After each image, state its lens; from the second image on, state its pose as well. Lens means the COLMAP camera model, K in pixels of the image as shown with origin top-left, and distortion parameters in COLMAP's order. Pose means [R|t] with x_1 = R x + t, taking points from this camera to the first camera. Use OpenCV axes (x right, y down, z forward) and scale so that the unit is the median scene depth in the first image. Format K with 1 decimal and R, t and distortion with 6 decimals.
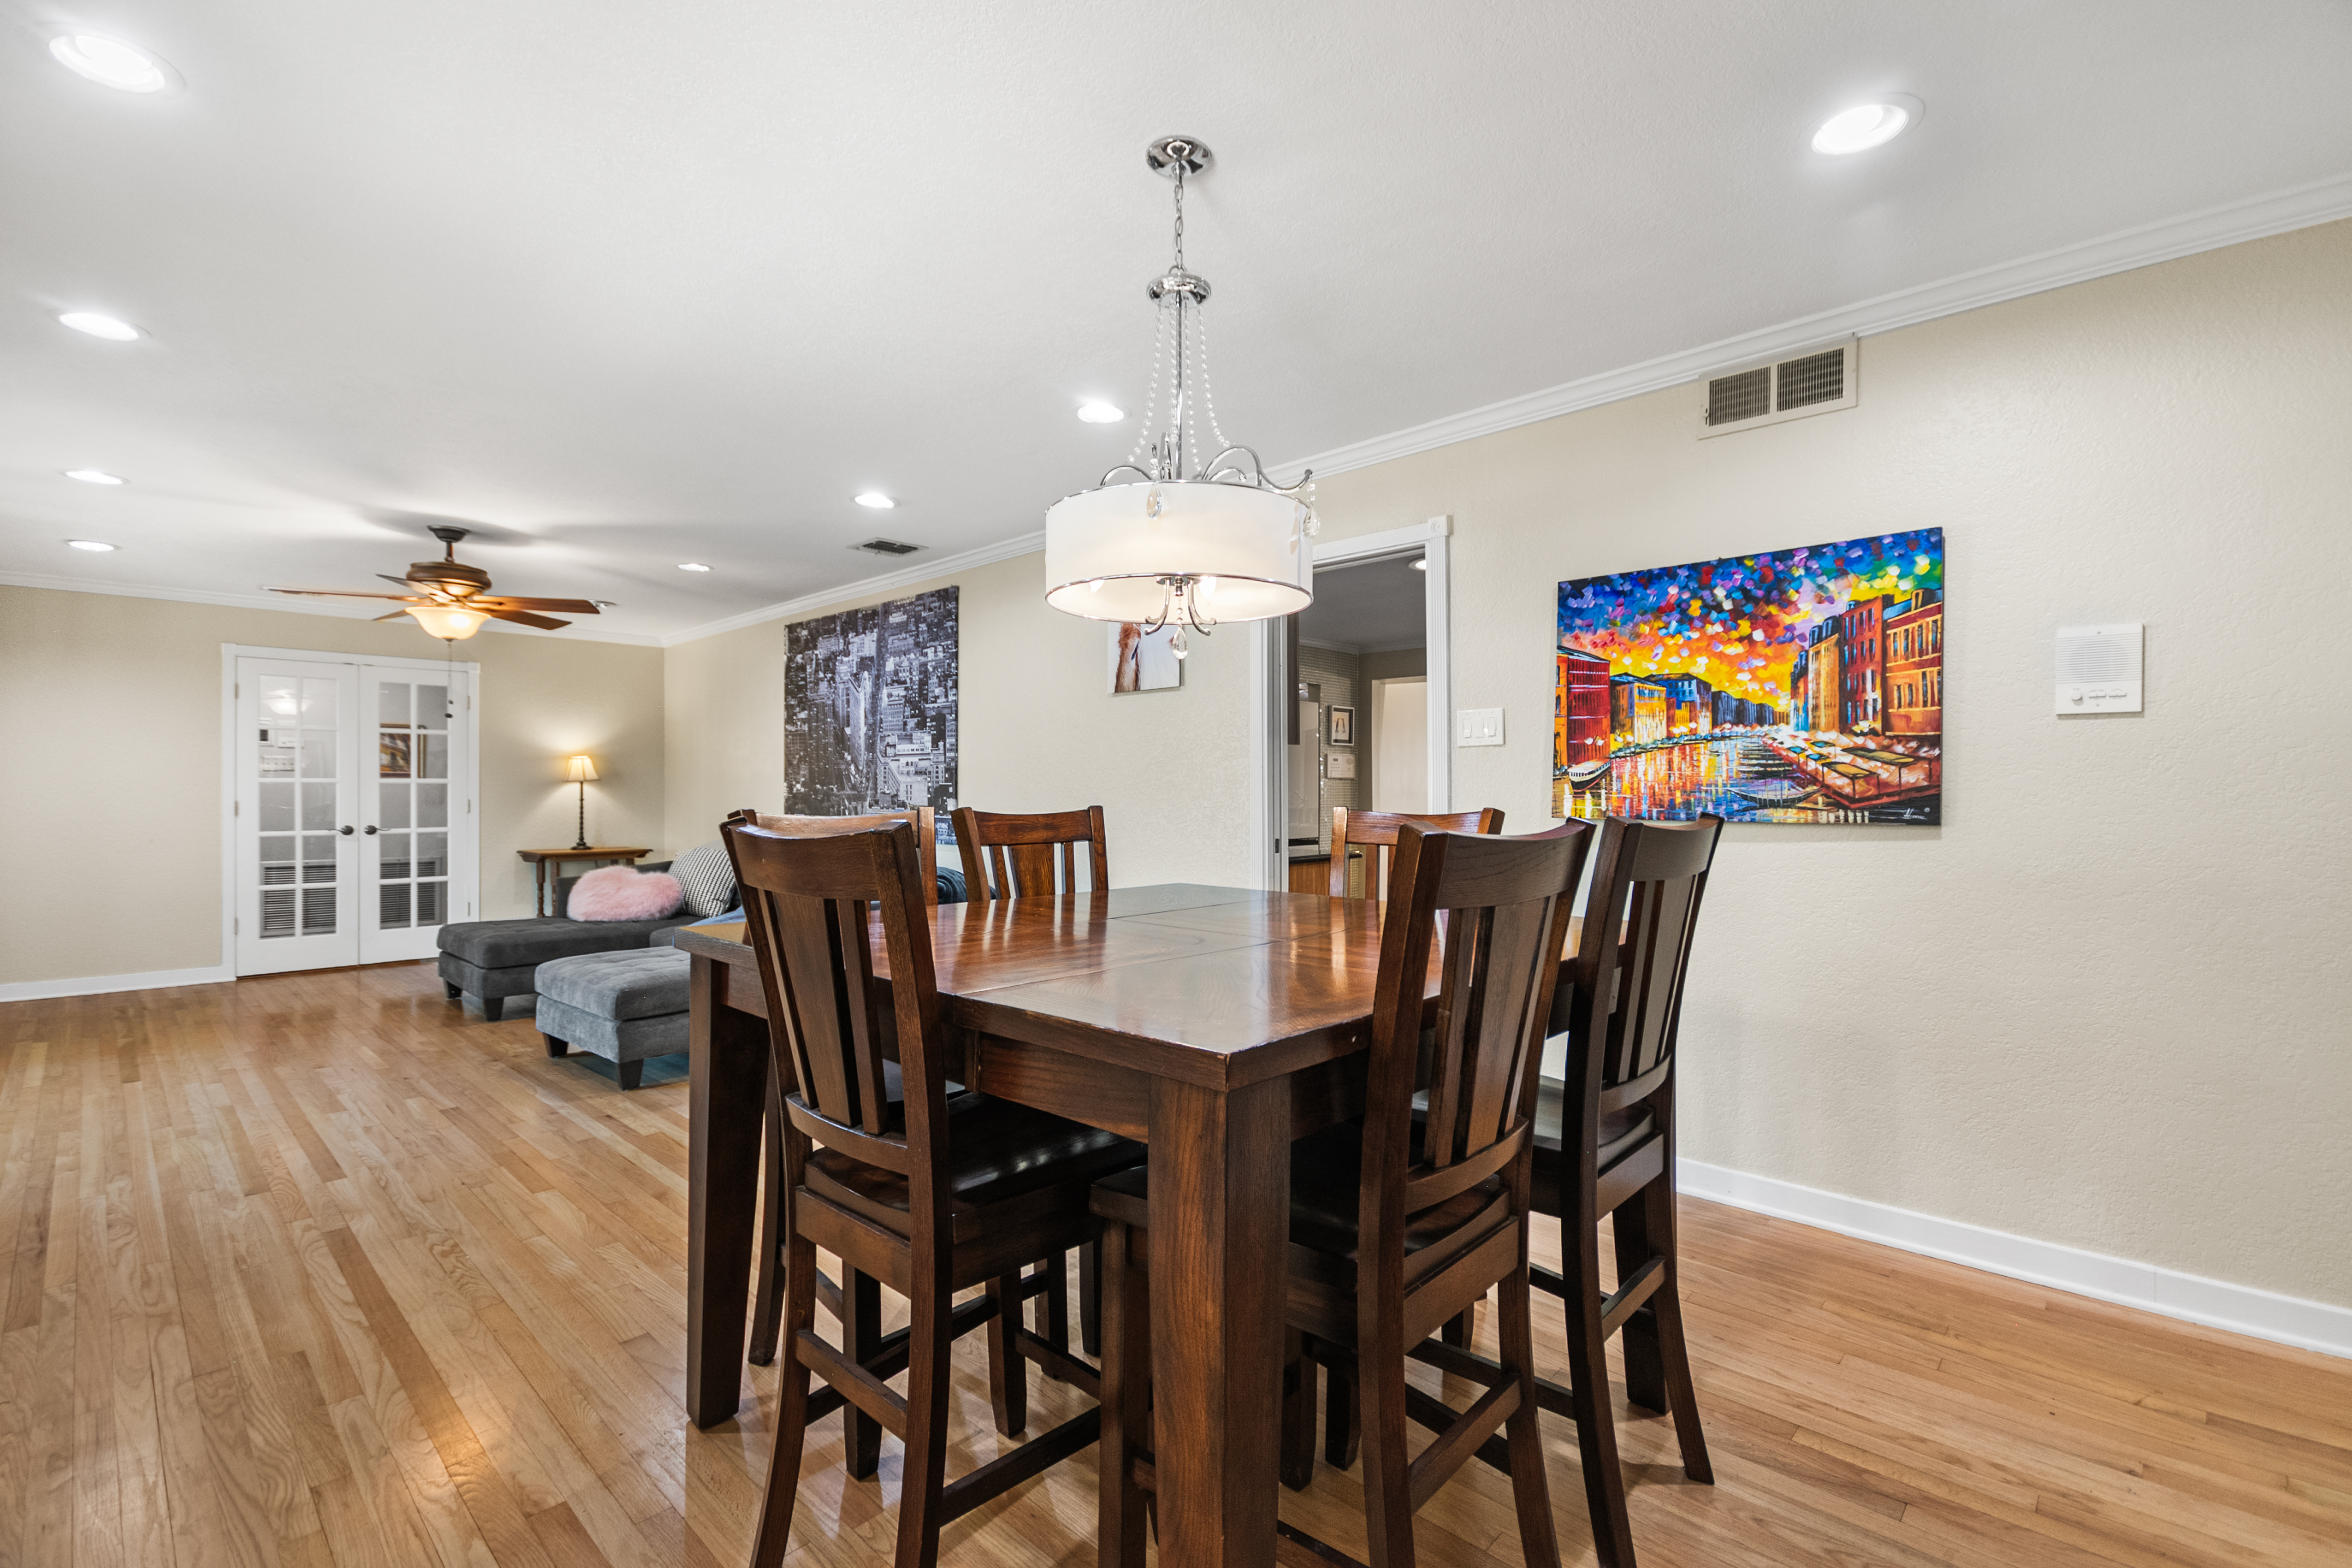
lens RADIAL K [[1042.0, 0, 1205.1], [0, 1042.0, 796.9], [0, 0, 1]] dist [0.010409, -0.009503]
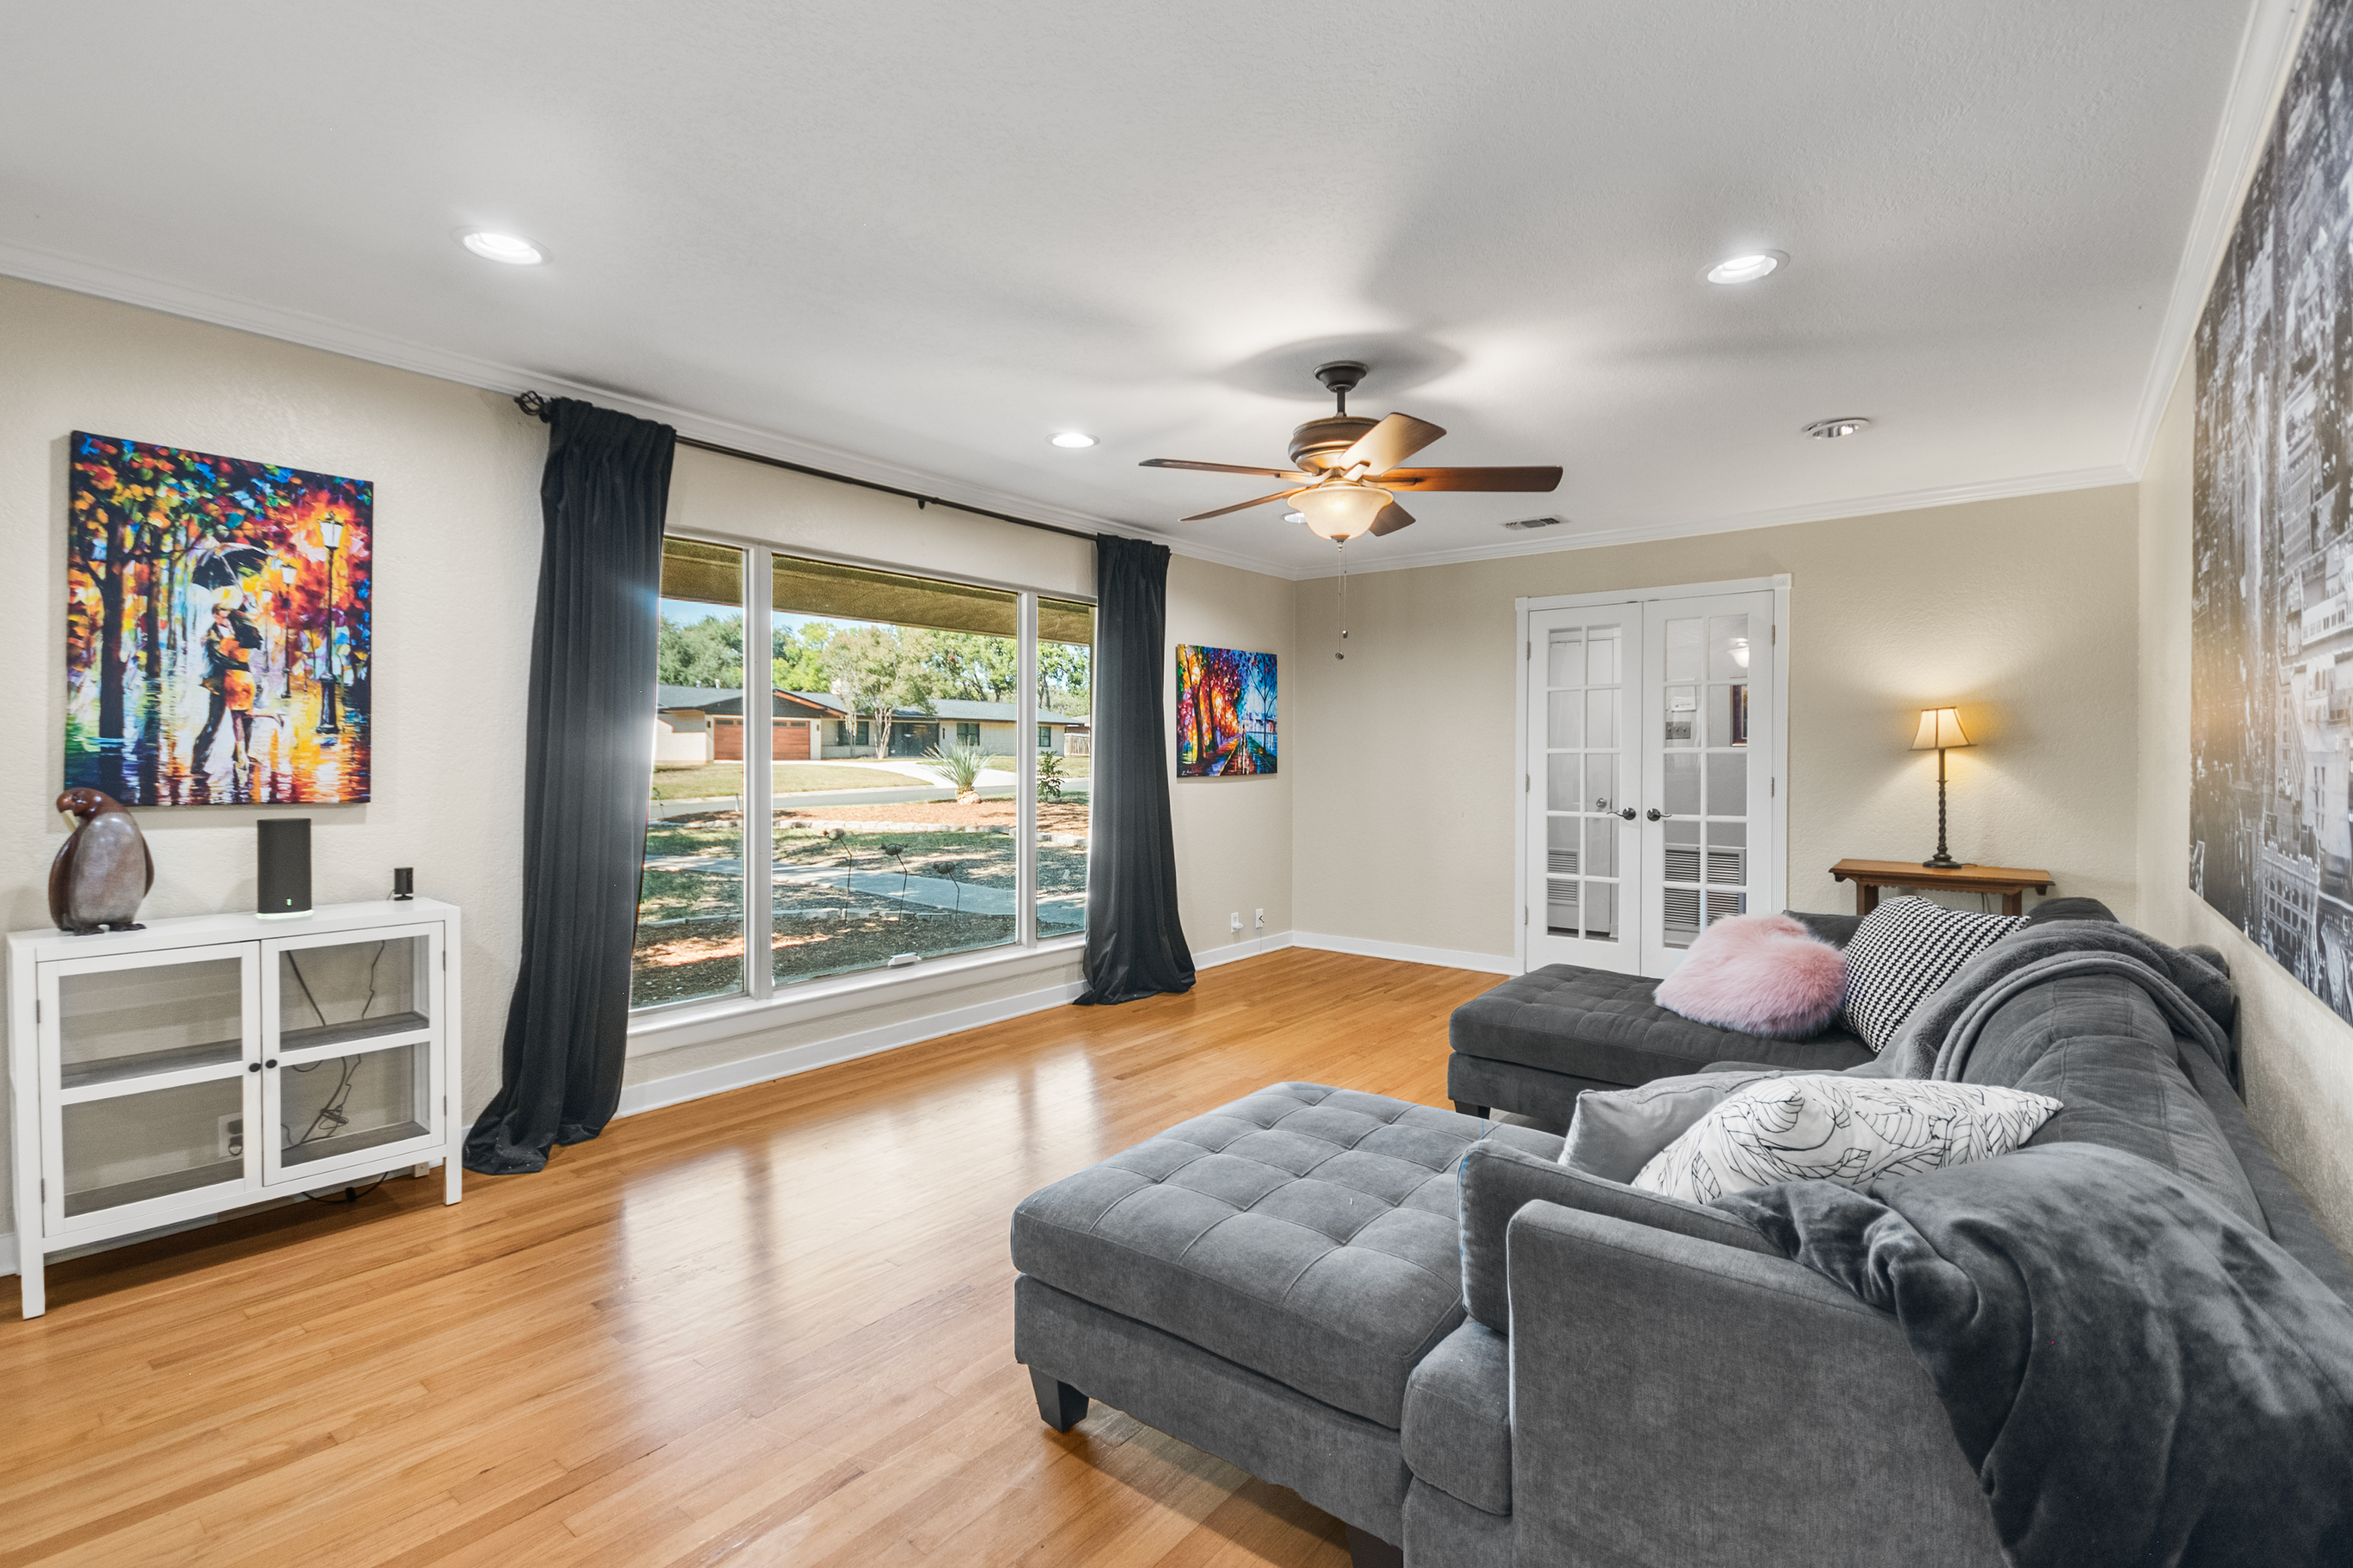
lens RADIAL K [[1042.3, 0, 1205.1], [0, 1042.3, 777.4], [0, 0, 1]] dist [0.010409, -0.009503]
pose [[0.071912, 0.022021, -0.997168, -0.059777], [-0.003215, 0.999756, 0.021846, -0.012357], [0.997406, 0.001635, 0.071965, 0.674486]]
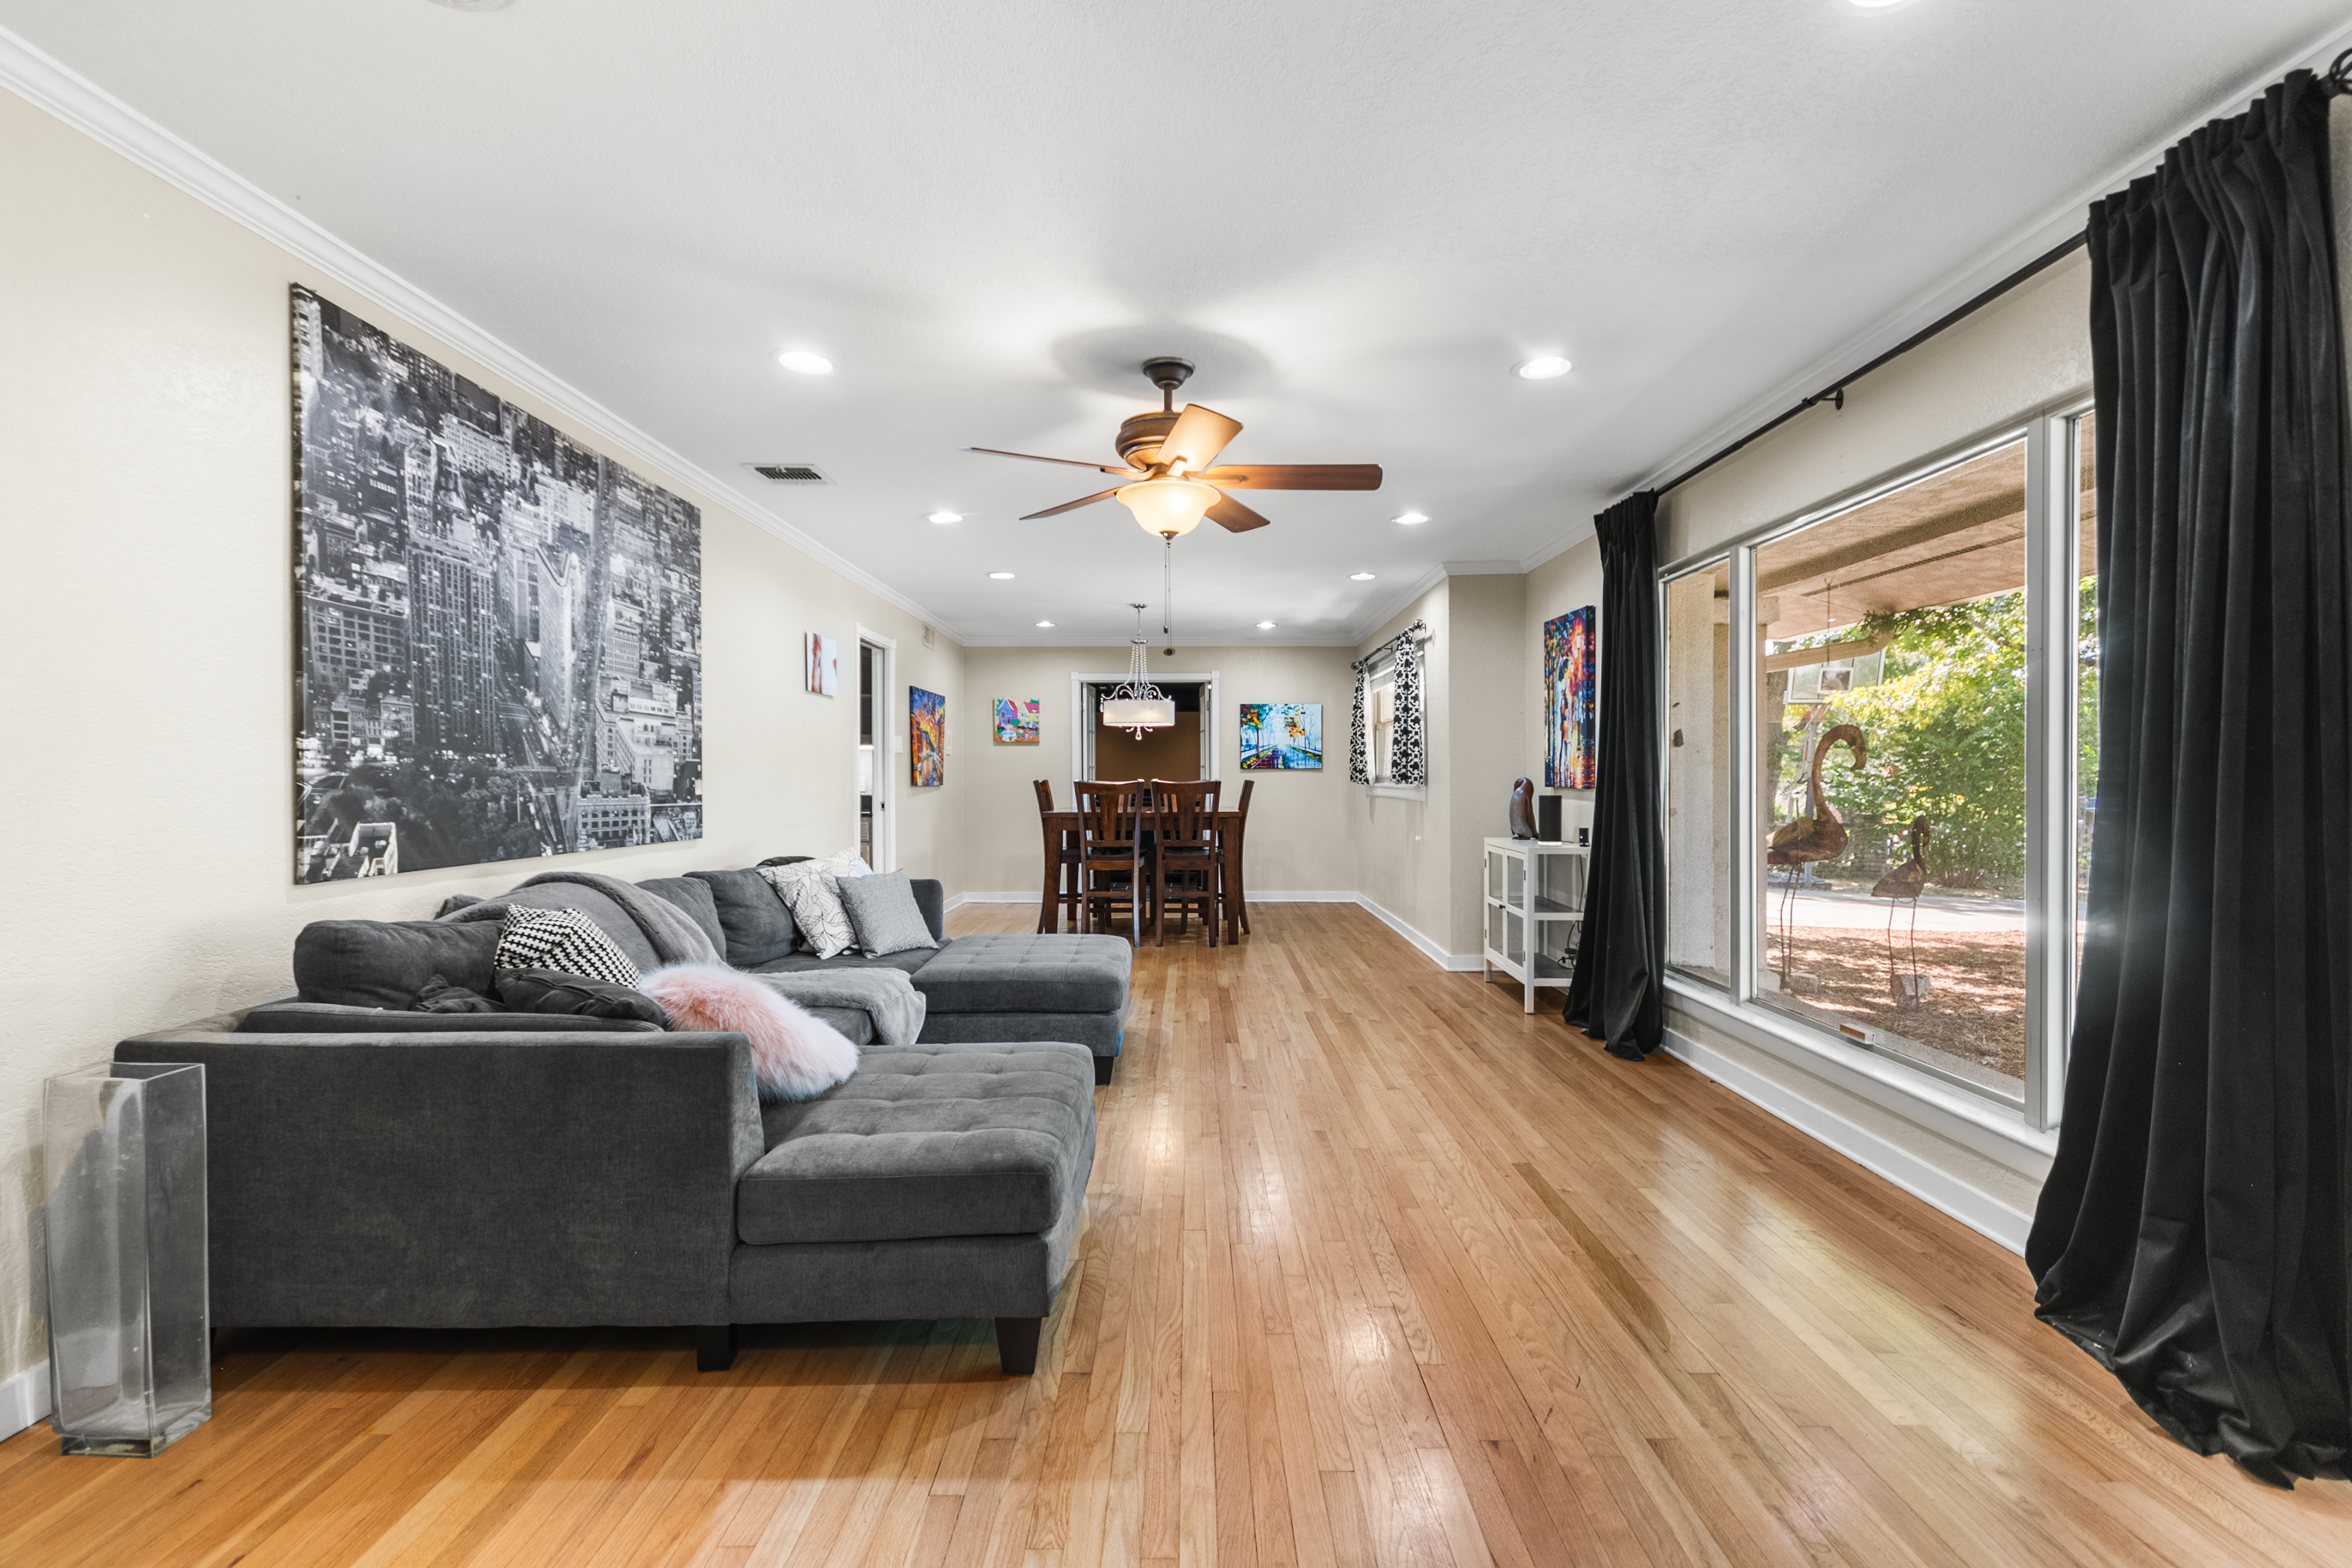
lens RADIAL K [[1041.9, 0, 1190.3], [0, 1041.9, 788.4], [0, 0, 1]] dist [0.010409, -0.009503]
pose [[-0.682001, -0.008629, 0.731300, -0.960305], [-0.000564, 0.999936, 0.011274, -0.000590], [-0.731351, 0.007277, -0.681963, 1.138009]]
